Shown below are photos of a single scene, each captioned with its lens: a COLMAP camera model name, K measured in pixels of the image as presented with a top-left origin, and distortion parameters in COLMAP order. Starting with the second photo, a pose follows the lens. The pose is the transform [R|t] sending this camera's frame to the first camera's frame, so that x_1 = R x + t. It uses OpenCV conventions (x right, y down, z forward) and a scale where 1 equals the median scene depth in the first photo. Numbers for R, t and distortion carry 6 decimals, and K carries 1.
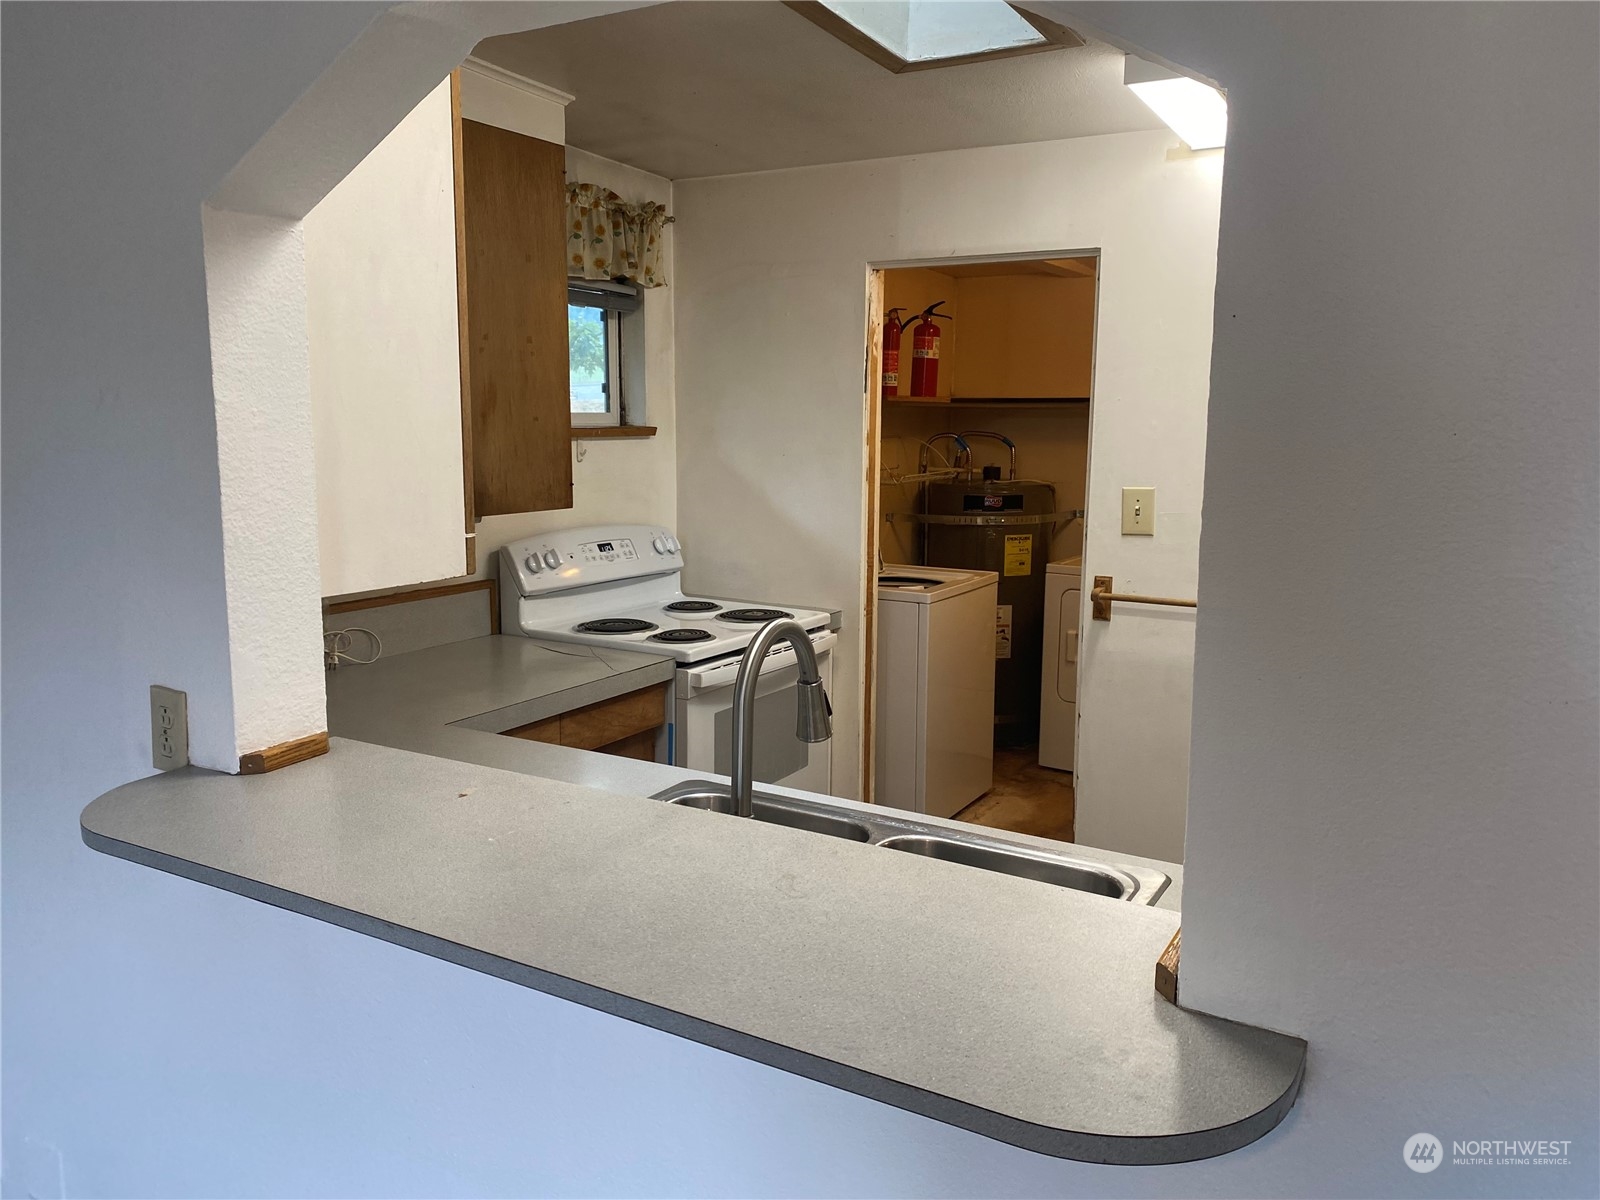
lens RADIAL K [[1194.9, 0, 790.8], [0, 1194.9, 599.3], [0, 0, 1]] dist [0.005668, -0.008025]
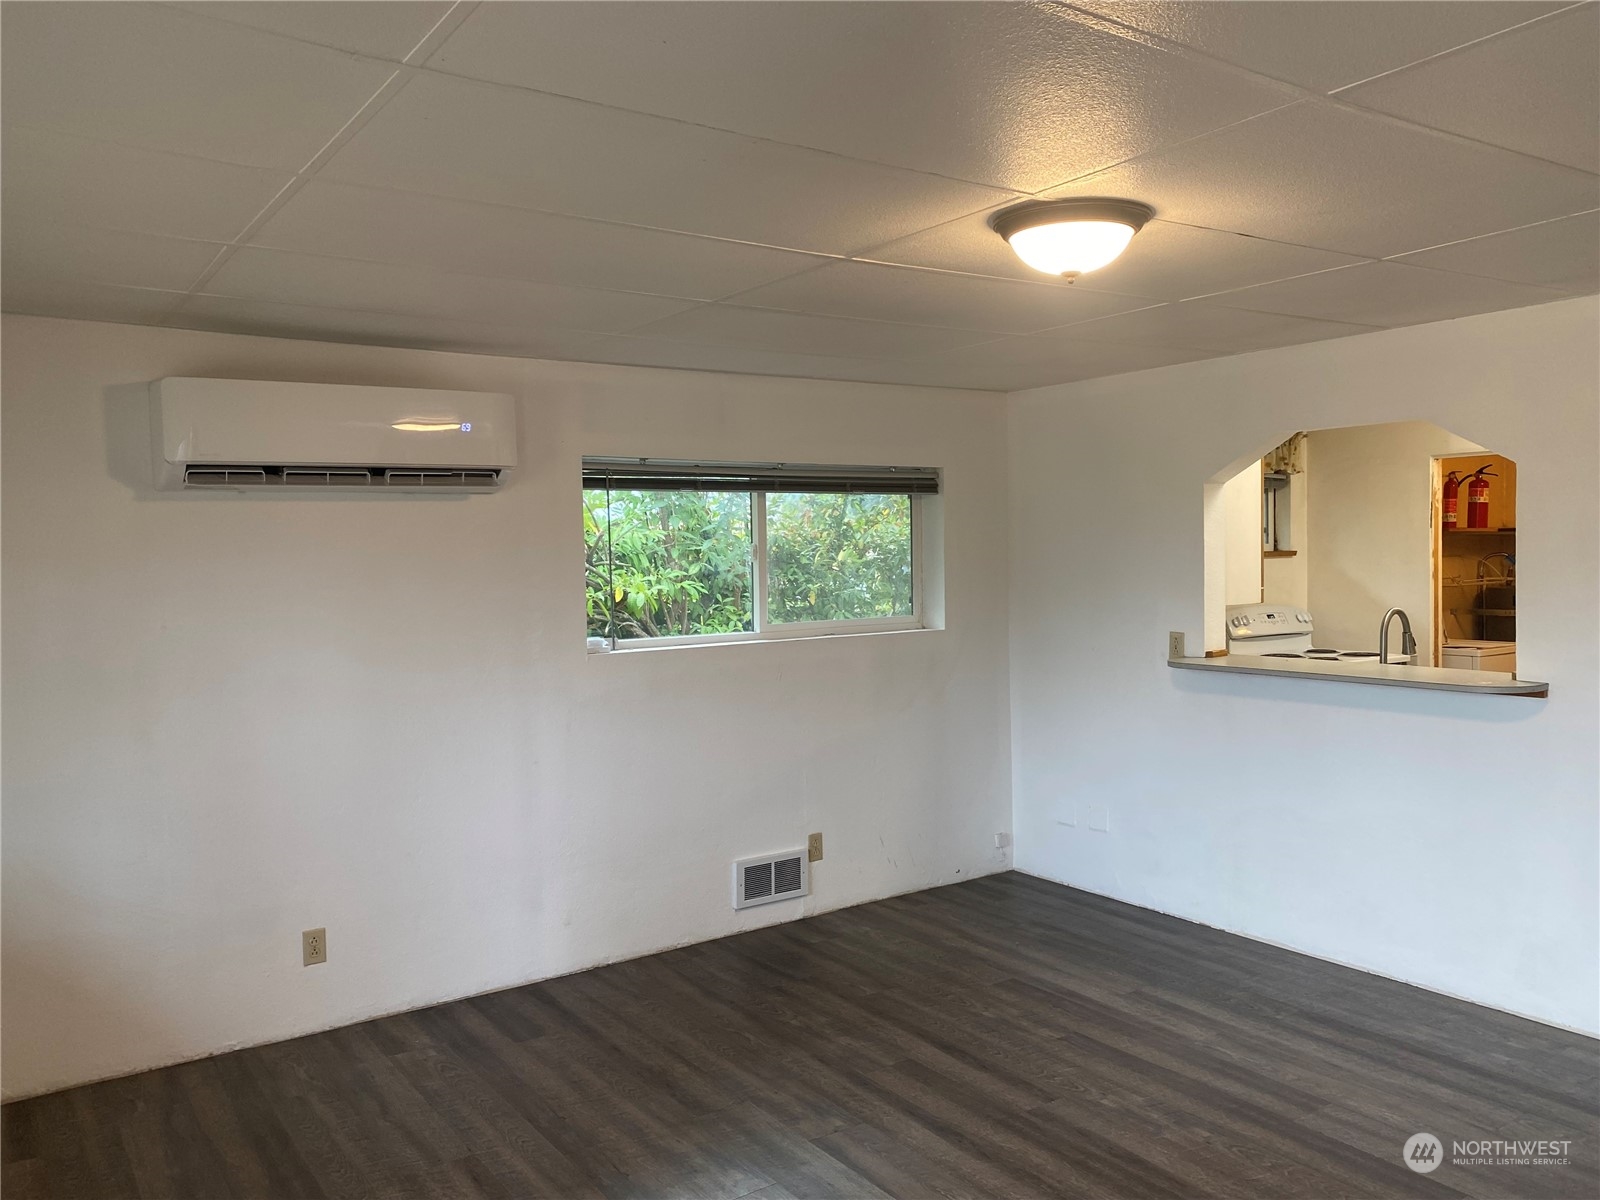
lens RADIAL K [[1194.9, 0, 790.8], [0, 1194.9, 599.3], [0, 0, 1]] dist [0.005668, -0.008025]
pose [[0.906032, -0.009173, -0.423109, -0.043045], [-0.039543, 0.993557, -0.106216, 0.142050], [0.421357, 0.112966, 0.899832, -0.884736]]
